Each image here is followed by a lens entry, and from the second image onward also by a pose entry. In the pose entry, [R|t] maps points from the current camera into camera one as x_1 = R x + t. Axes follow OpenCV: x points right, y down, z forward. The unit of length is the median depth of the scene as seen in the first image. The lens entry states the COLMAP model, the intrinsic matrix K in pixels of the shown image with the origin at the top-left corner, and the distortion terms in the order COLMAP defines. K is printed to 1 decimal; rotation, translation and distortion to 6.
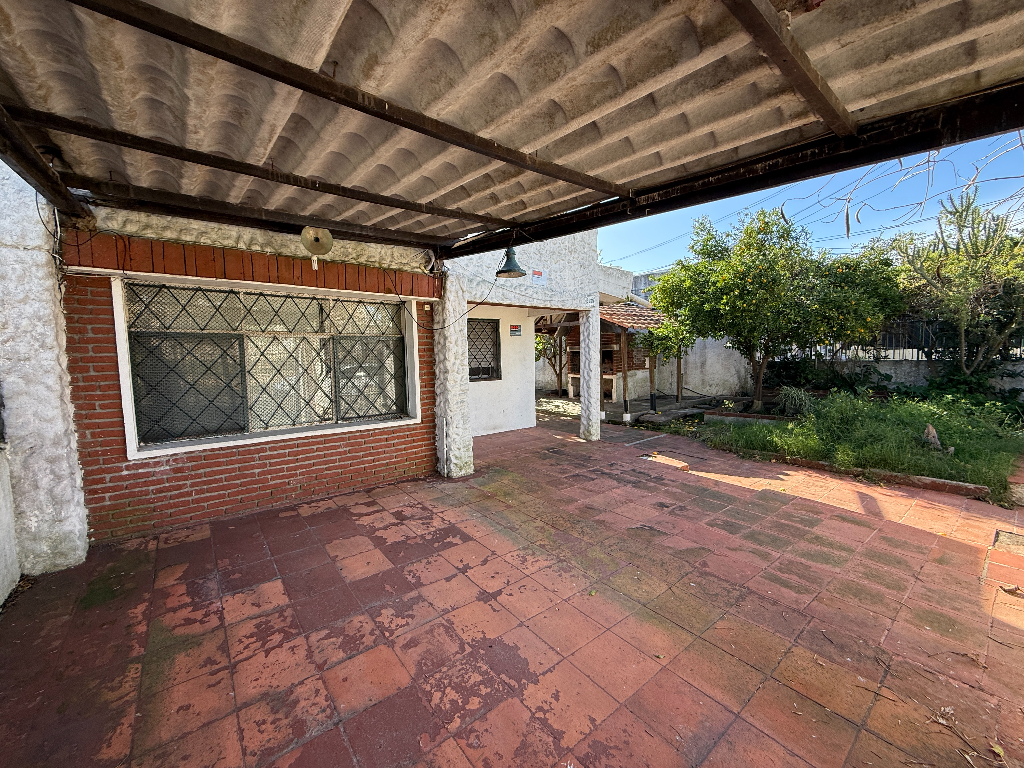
lens RADIAL K [[408.7, 0, 514.6], [0, 408.7, 383.1], [0, 0, 1]] dist [-0.003572, 0.000693]
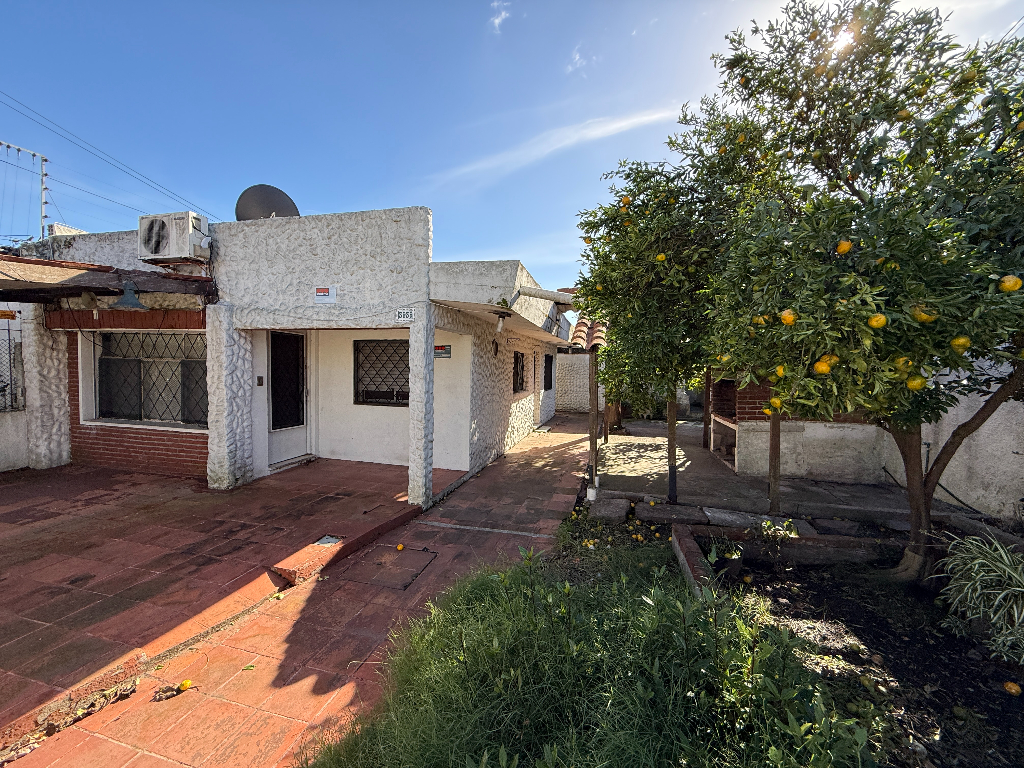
lens RADIAL K [[408.7, 0, 509.1], [0, 408.7, 383.6], [0, 0, 1]] dist [-0.003572, 0.000693]
pose [[0.603214, 0.060870, -0.795253, 1.151170], [-0.085934, 0.996239, 0.011072, -0.127545], [0.792936, 0.061661, 0.606176, 0.901847]]
